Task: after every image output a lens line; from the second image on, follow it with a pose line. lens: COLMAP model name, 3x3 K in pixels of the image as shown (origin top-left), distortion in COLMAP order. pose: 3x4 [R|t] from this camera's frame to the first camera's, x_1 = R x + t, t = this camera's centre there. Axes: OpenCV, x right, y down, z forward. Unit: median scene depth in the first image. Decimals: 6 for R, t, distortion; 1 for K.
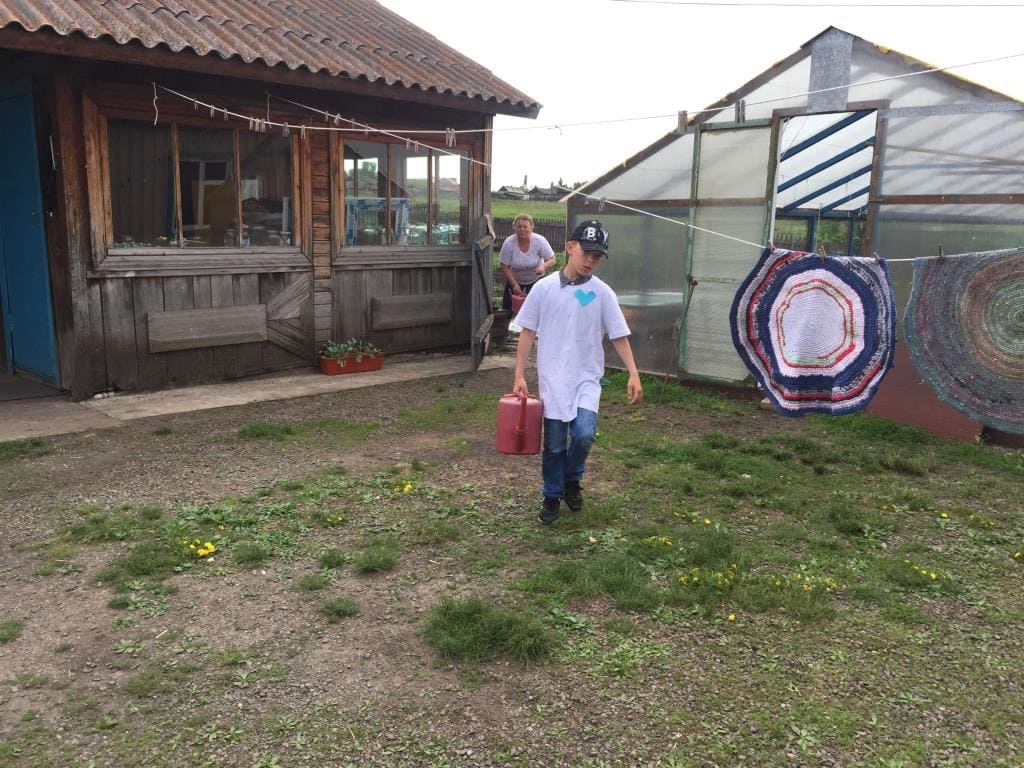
lens RADIAL K [[873.7, 0, 511.4], [0, 873.7, 383.3], [0, 0, 1]] dist [0.000443, -0.010019]
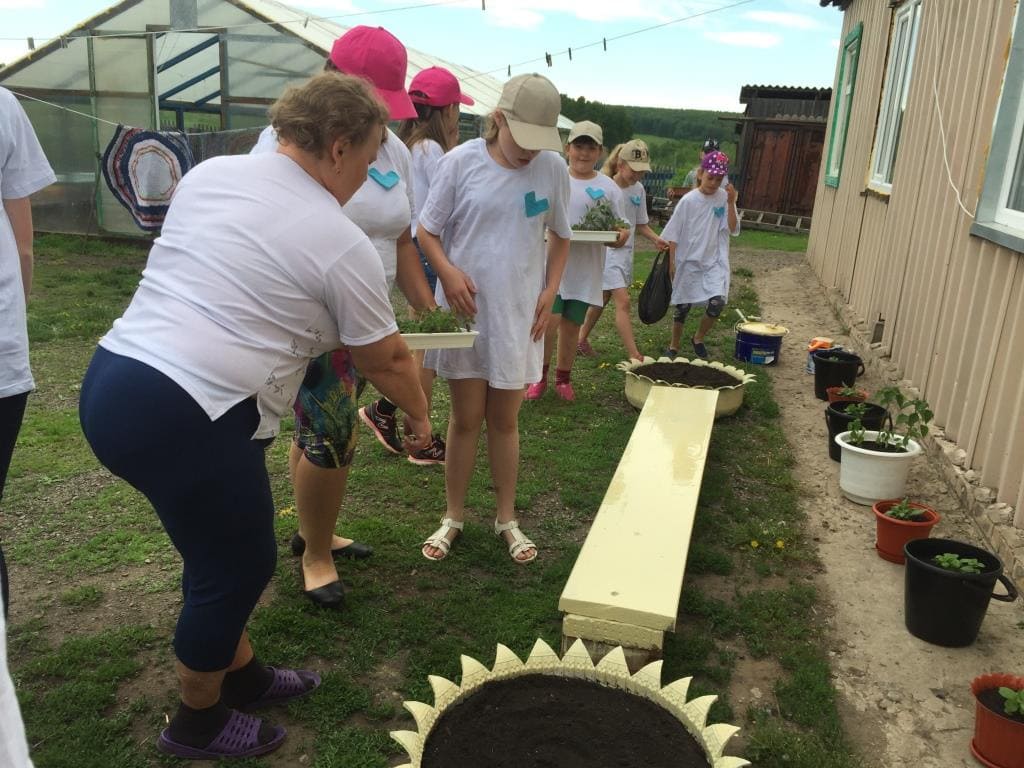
lens RADIAL K [[873.7, 0, 505.7], [0, 873.7, 390.4], [0, 0, 1]] dist [0.000443, -0.010019]
pose [[0.839020, -0.122578, 0.530113, -0.025613], [0.057952, 0.988883, 0.136937, 0.144504], [-0.541005, -0.084172, 0.836797, -0.754033]]
